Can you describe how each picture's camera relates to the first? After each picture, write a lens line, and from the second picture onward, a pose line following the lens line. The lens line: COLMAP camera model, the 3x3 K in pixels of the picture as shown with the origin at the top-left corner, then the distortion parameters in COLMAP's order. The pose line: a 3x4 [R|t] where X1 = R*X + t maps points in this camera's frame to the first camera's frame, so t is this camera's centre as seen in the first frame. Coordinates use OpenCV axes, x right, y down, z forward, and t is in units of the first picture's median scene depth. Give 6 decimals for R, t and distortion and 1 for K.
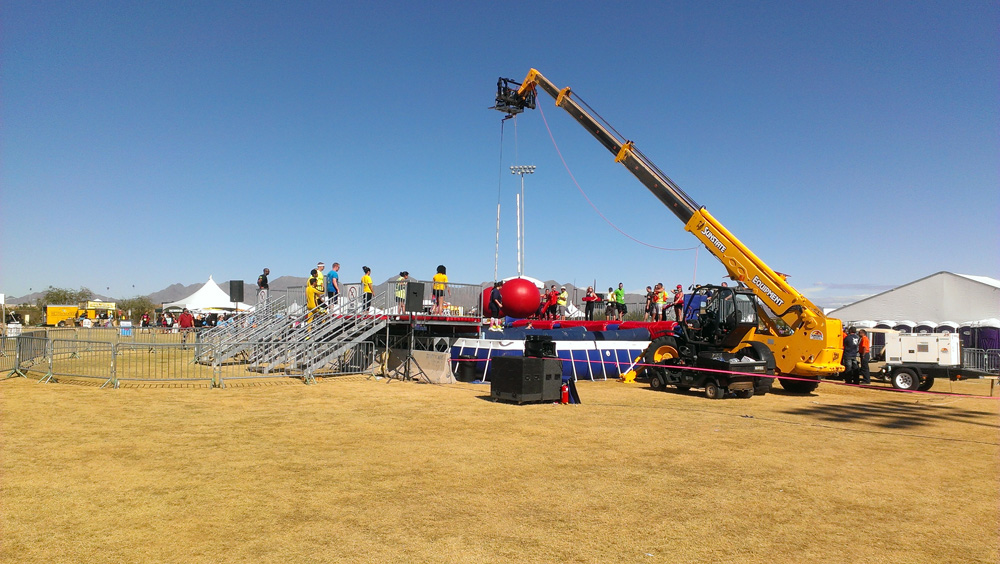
lens RADIAL K [[788.0, 0, 498.8], [0, 788.0, 284.3], [0, 0, 1]] dist [0.045907, -0.008215]
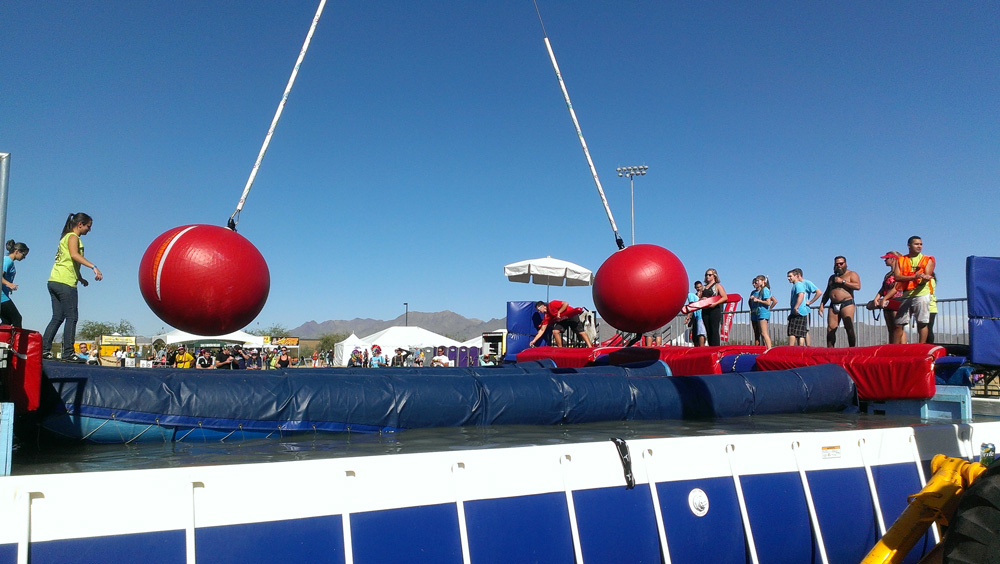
lens RADIAL K [[788.0, 0, 498.8], [0, 788.0, 284.3], [0, 0, 1]] dist [0.045907, -0.008215]
pose [[0.986300, -0.027729, -0.162614, 0.151011], [0.020940, 0.998842, -0.043312, 0.051017], [0.163626, 0.039313, 0.985739, 0.977071]]
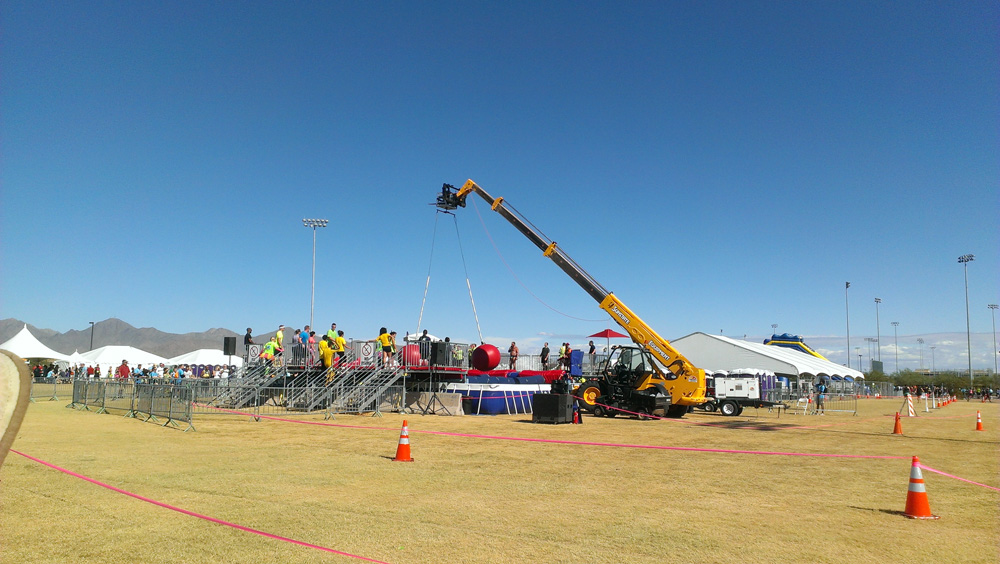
lens RADIAL K [[788.0, 0, 498.8], [0, 788.0, 284.3], [0, 0, 1]] dist [0.045907, -0.008215]
pose [[0.948864, 0.032301, 0.314029, -0.402554], [-0.013130, 0.997929, -0.062973, -0.017483], [-0.315413, 0.055629, 0.947323, -0.325224]]
